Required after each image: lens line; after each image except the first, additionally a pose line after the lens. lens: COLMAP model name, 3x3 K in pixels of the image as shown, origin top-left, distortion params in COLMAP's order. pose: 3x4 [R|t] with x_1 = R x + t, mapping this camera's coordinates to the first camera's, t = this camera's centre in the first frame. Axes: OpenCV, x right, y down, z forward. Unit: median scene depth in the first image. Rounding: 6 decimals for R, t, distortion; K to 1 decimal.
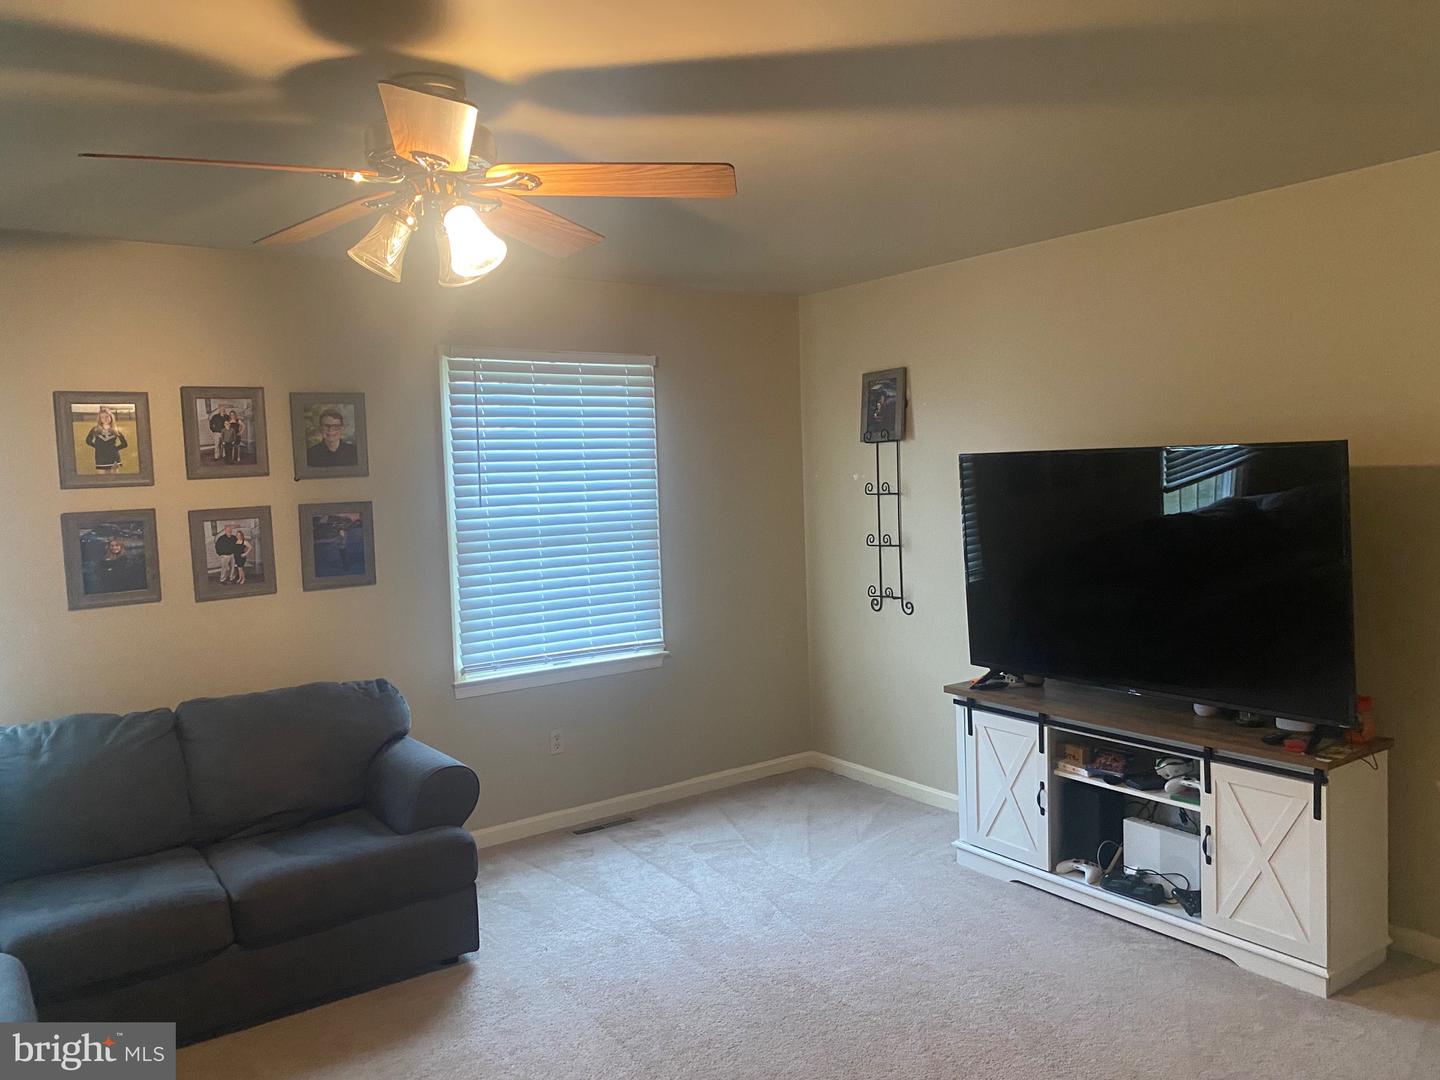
lens RADIAL K [[1082.7, 0, 704.2], [0, 1082.7, 513.9], [0, 0, 1]] dist [0.008581, -0.040469]
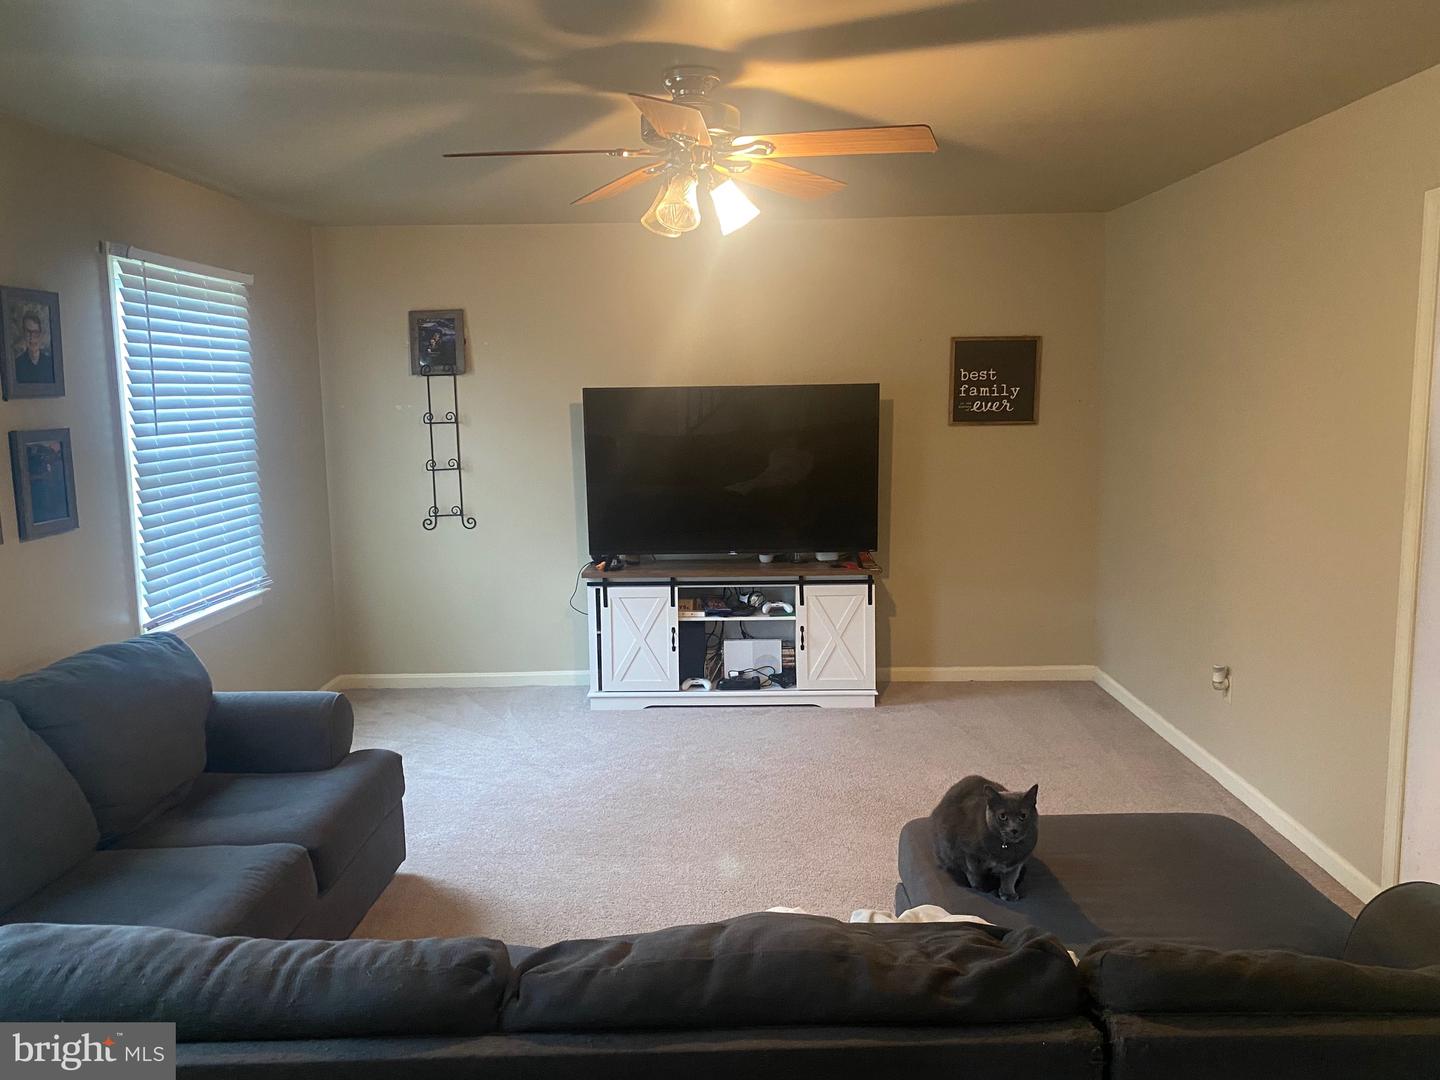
lens RADIAL K [[1082.7, 0, 728.7], [0, 1082.7, 540.4], [0, 0, 1]] dist [0.008581, -0.040469]
pose [[0.591336, -0.089894, 0.801399, -0.728082], [0.034565, 0.995680, 0.086182, 0.020970], [-0.805684, -0.023262, 0.591888, 0.131953]]
